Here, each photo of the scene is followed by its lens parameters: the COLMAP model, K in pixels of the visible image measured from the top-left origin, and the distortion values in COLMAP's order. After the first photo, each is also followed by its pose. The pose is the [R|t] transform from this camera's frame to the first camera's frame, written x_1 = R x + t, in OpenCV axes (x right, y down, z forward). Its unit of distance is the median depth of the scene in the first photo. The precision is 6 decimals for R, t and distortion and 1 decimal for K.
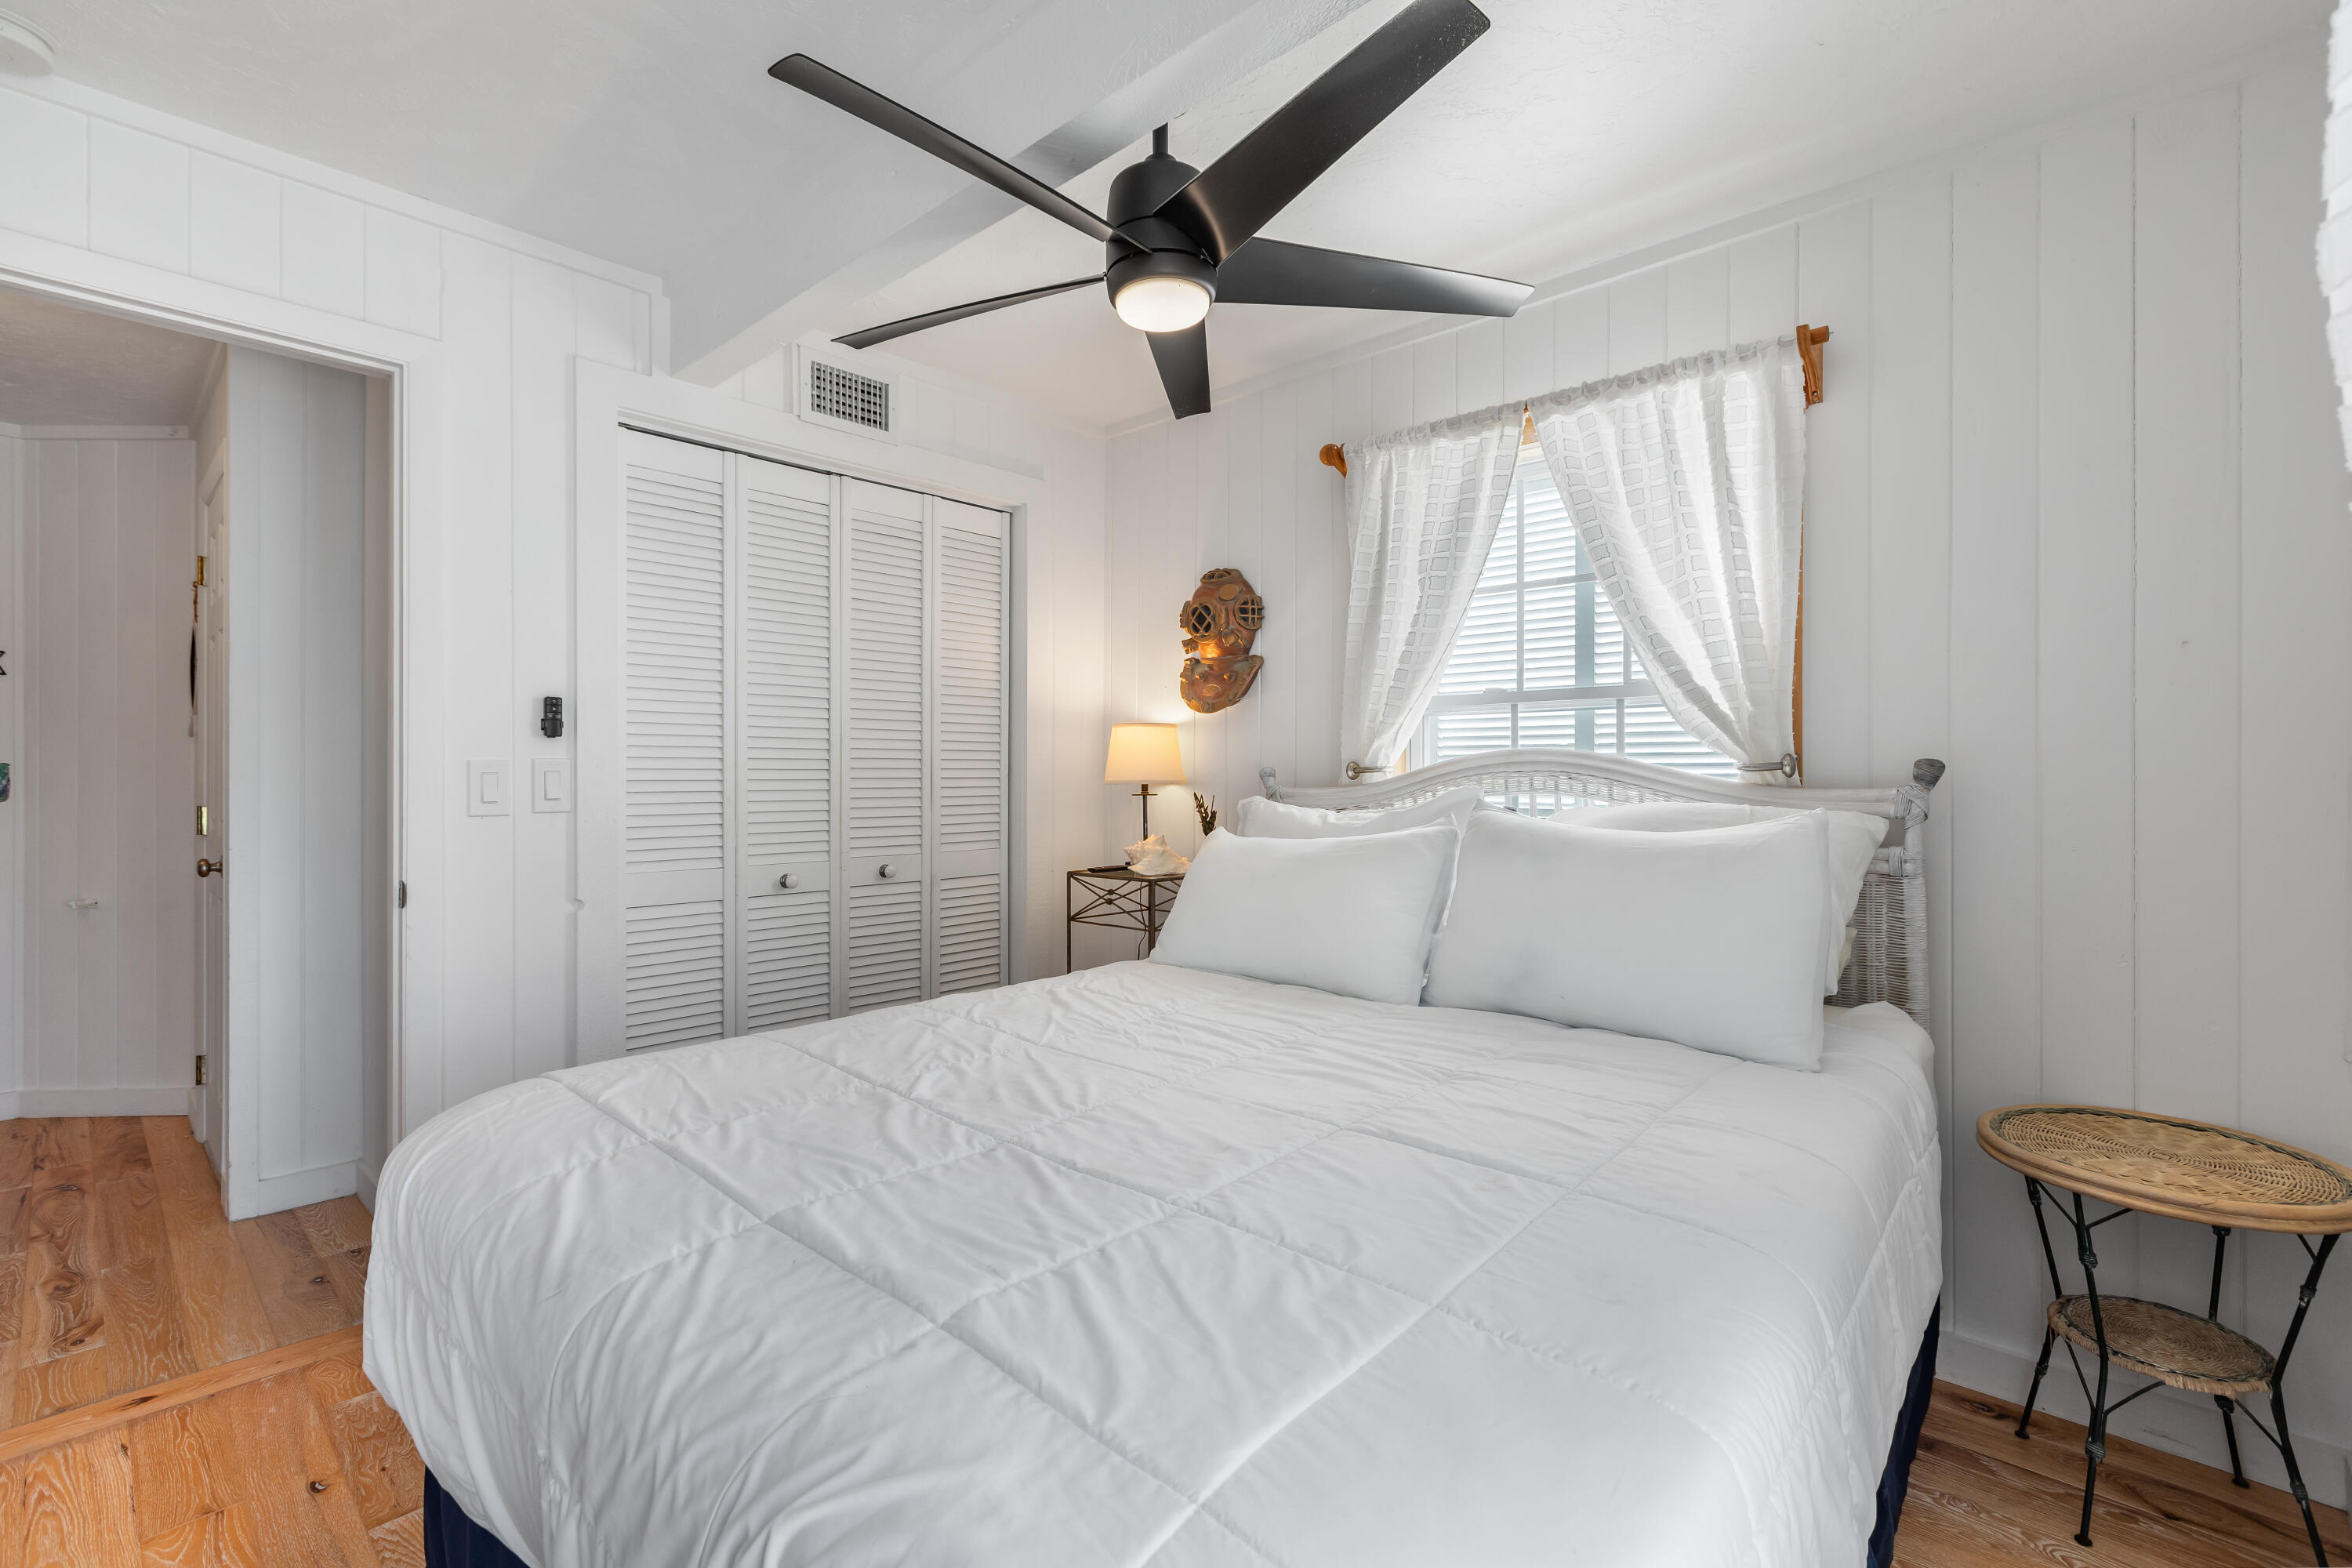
lens RADIAL K [[1046.8, 0, 1177.9], [0, 1046.8, 775.0], [0, 0, 1]] dist [0.002477, -0.000647]
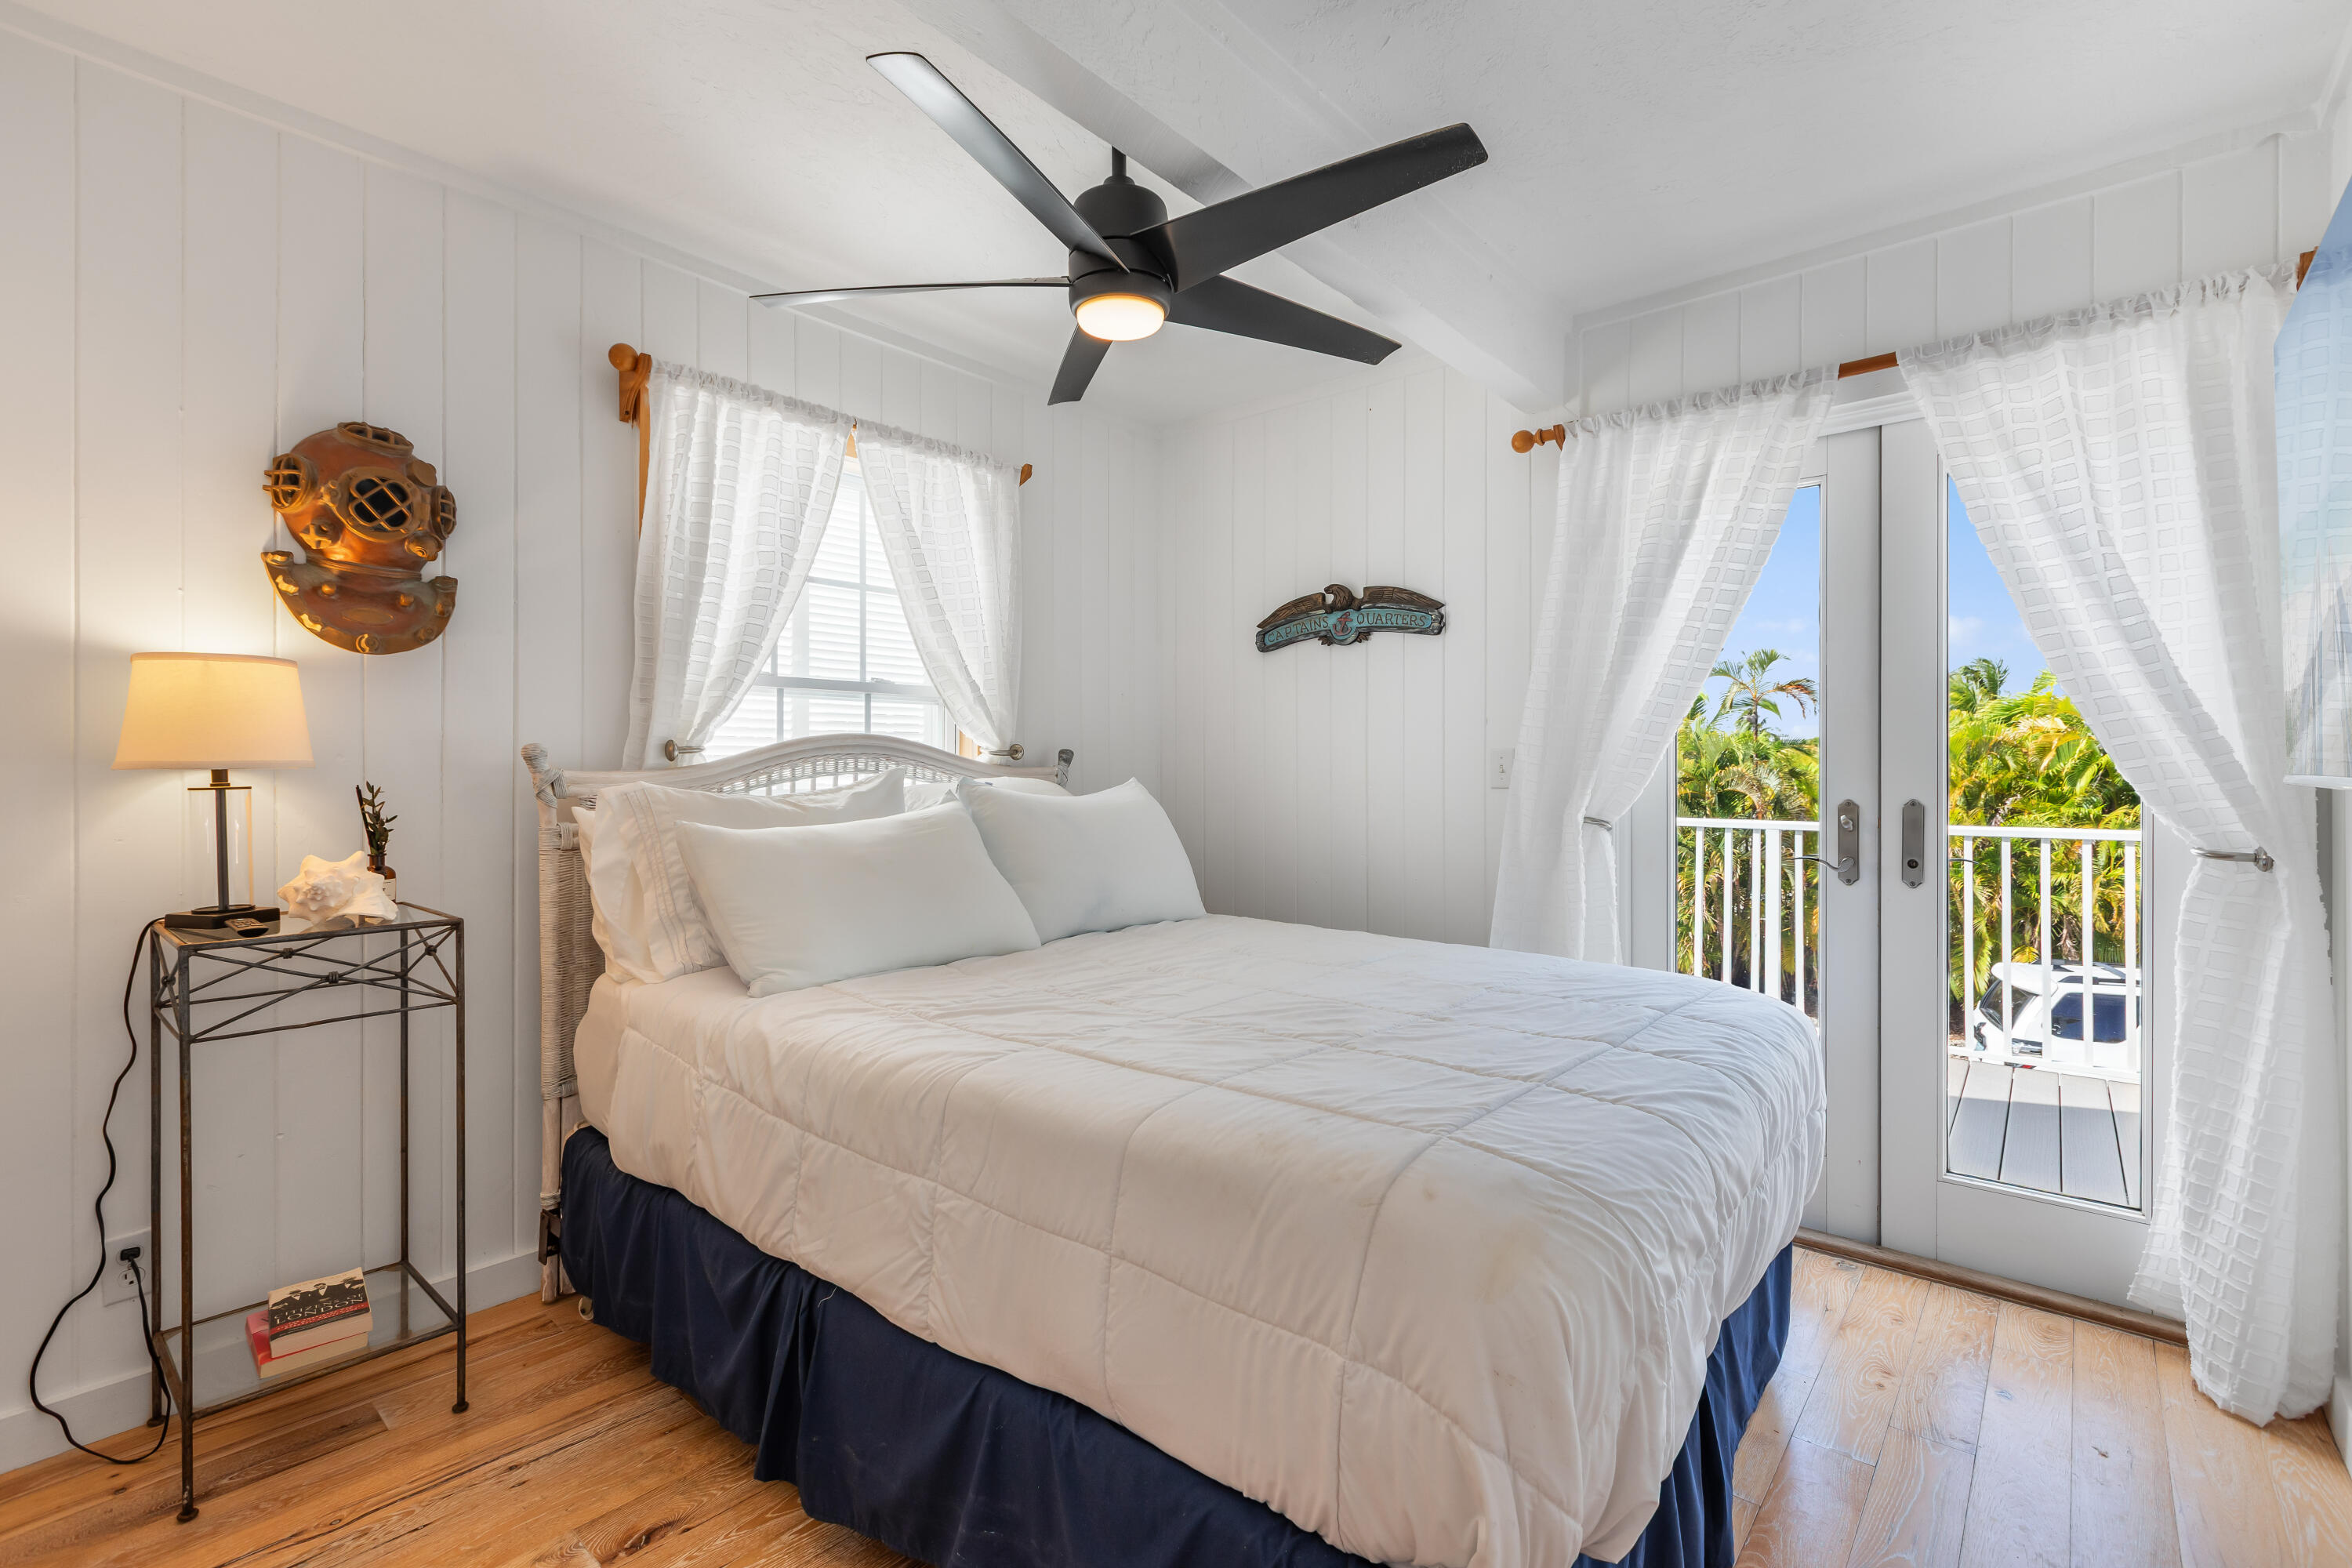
lens RADIAL K [[1046.8, 0, 1177.6], [0, 1046.8, 774.4], [0, 0, 1]] dist [0.002477, -0.000647]
pose [[-0.034556, -0.009584, 0.999357, -0.747603], [-0.002984, 0.999951, 0.009487, 0.005961], [-0.999398, -0.002655, -0.034583, 0.665294]]
